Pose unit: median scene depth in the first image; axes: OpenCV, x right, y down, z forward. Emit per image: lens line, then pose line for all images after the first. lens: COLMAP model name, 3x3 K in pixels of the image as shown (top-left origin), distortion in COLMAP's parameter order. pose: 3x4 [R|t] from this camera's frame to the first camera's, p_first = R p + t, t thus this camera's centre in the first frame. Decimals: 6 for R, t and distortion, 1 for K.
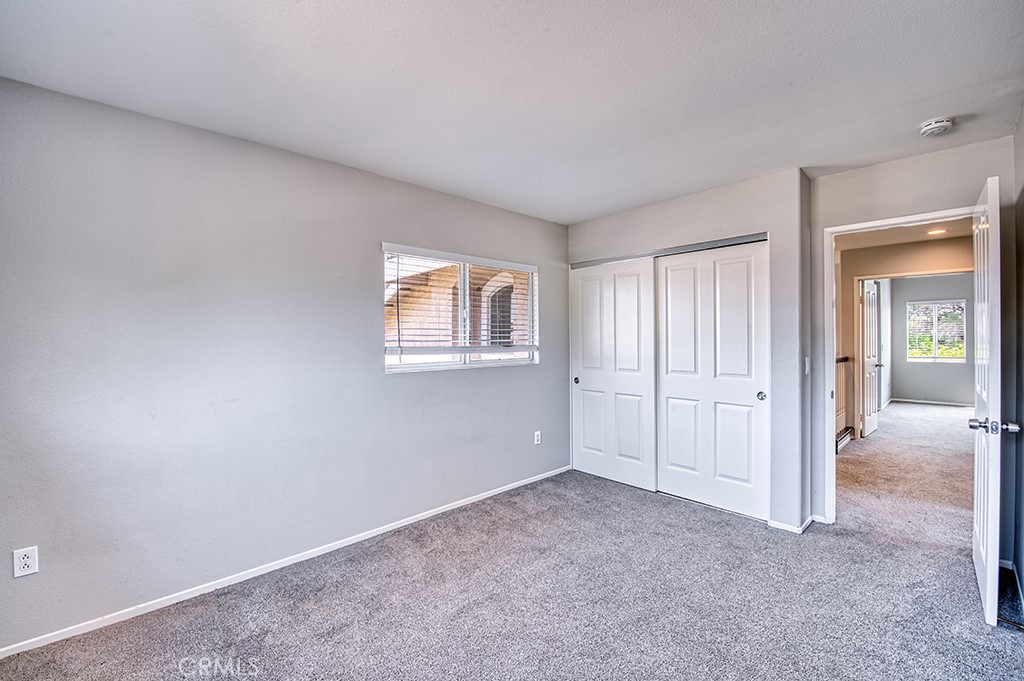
lens RADIAL K [[430.0, 0, 512.0], [0, 430.0, 340.5], [0, 0, 1]] dist [-0.002583, -0.000357]
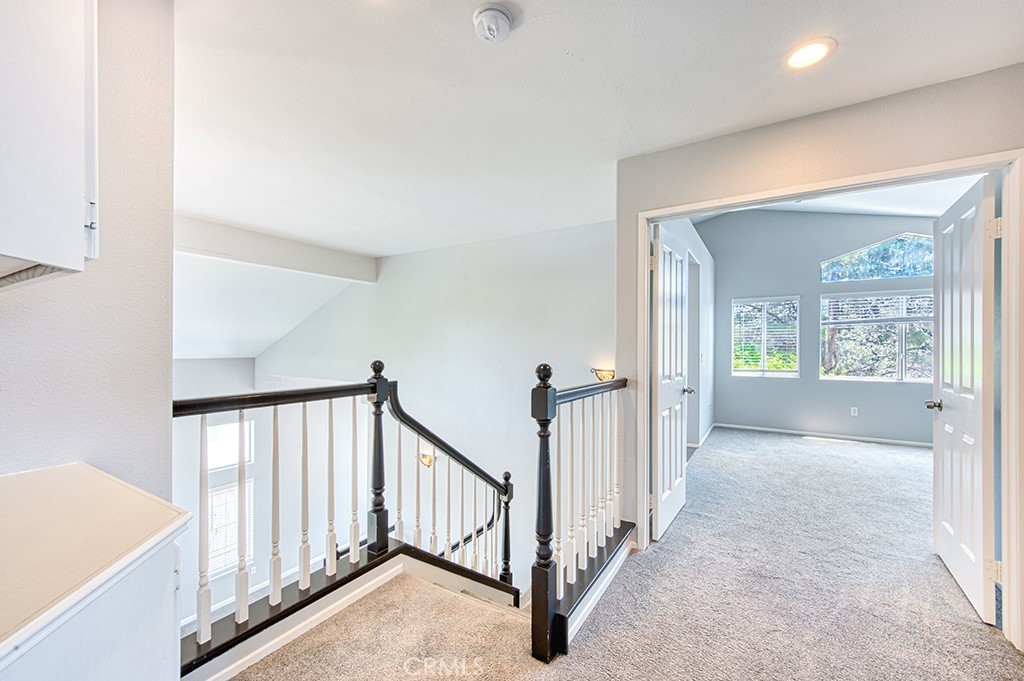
lens RADIAL K [[410.7, 0, 514.2], [0, 410.7, 343.8], [0, 0, 1]] dist [-0.000452, -0.000200]
pose [[0.967747, 0.011180, 0.251677, 0.413209], [-0.009689, 0.999927, -0.007164, 0.003258], [-0.251739, 0.004494, 0.967785, 0.445311]]
